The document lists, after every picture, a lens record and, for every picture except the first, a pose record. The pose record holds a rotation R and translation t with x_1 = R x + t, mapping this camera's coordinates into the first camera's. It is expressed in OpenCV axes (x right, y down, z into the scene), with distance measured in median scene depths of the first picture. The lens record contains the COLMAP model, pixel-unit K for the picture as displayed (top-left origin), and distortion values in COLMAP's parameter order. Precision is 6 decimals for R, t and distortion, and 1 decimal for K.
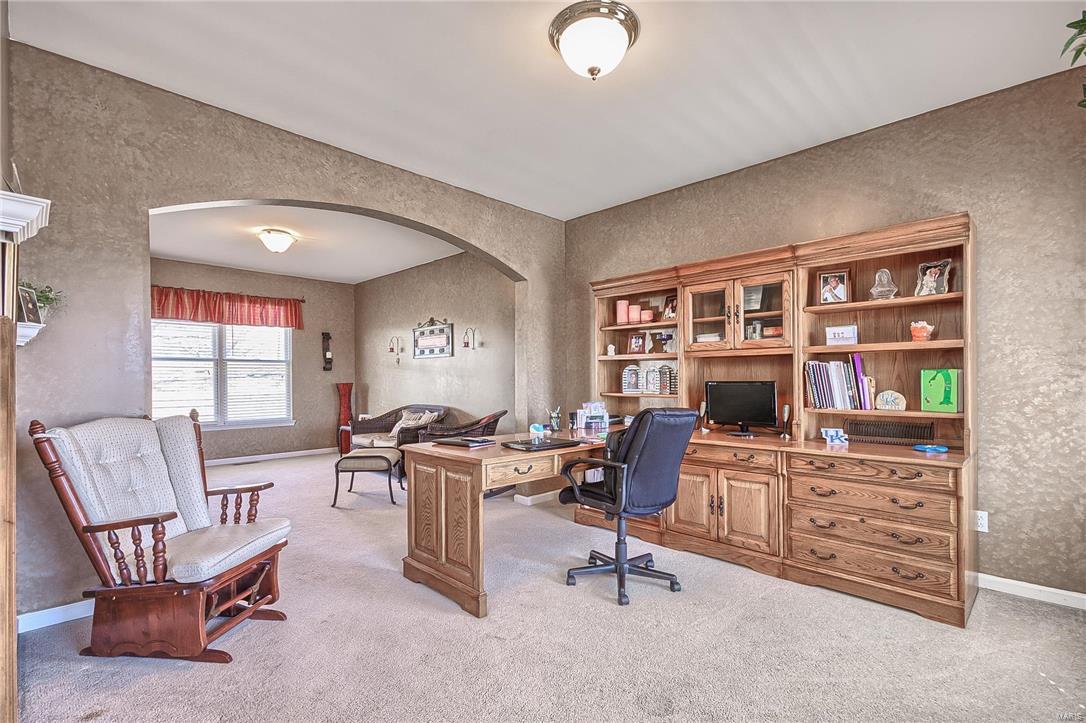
lens RADIAL K [[502.1, 0, 555.9], [0, 502.1, 384.6], [0, 0, 1]] dist [0.012044, -0.000015]
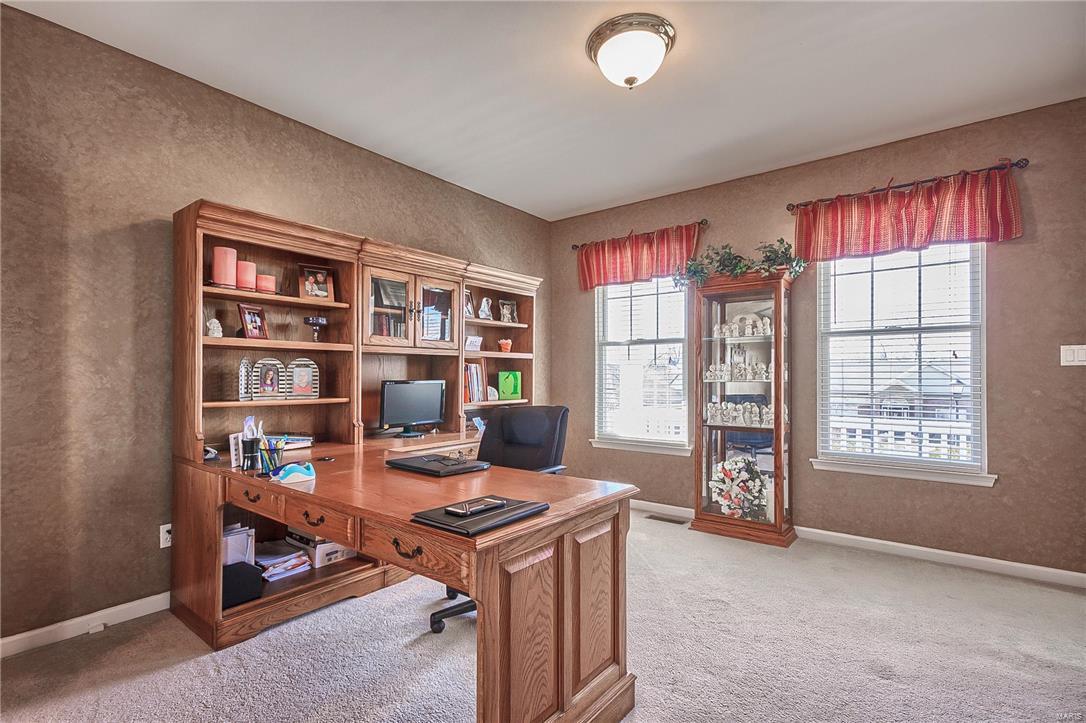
lens RADIAL K [[502.1, 0, 545.7], [0, 502.1, 366.4], [0, 0, 1]] dist [0.012044, -0.000015]
pose [[-0.109367, 0.019836, 0.993804, -0.757191], [0.011463, 0.999760, -0.018693, -0.015718], [-0.993935, 0.009348, -0.109568, 1.035345]]
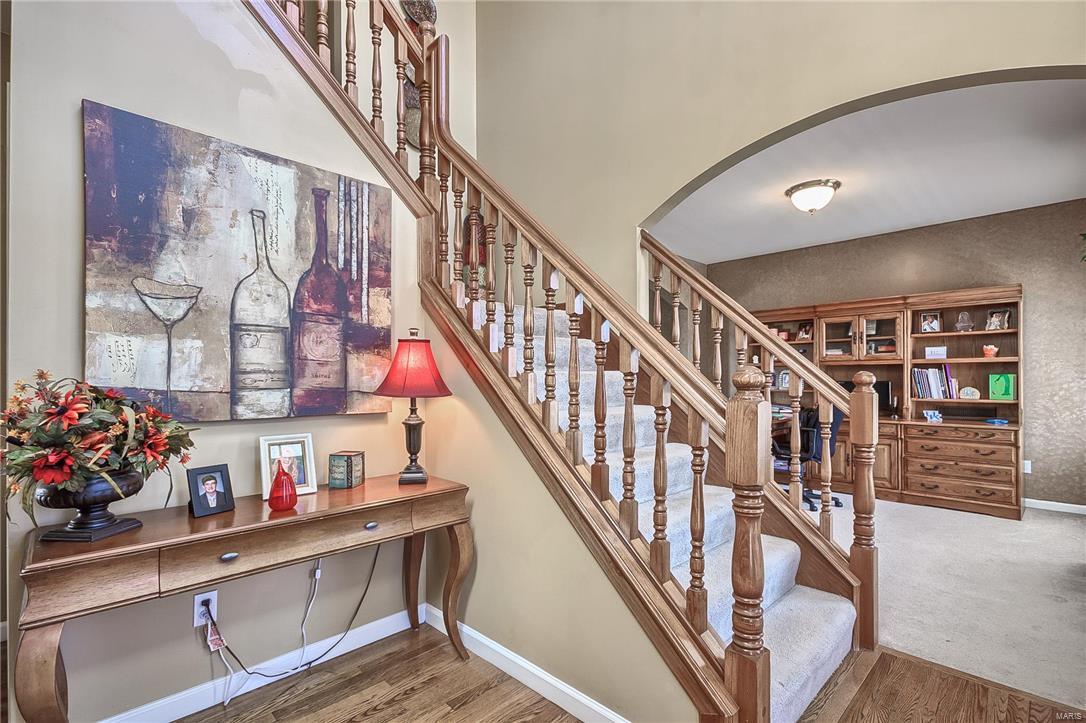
lens RADIAL K [[502.1, 0, 552.8], [0, 502.1, 383.7], [0, 0, 1]] dist [0.012044, -0.000015]
pose [[0.999876, 0.002068, -0.015626, -0.673528], [-0.002105, 0.999995, -0.002375, 0.007833], [0.015621, 0.002407, 0.999875, -0.671854]]
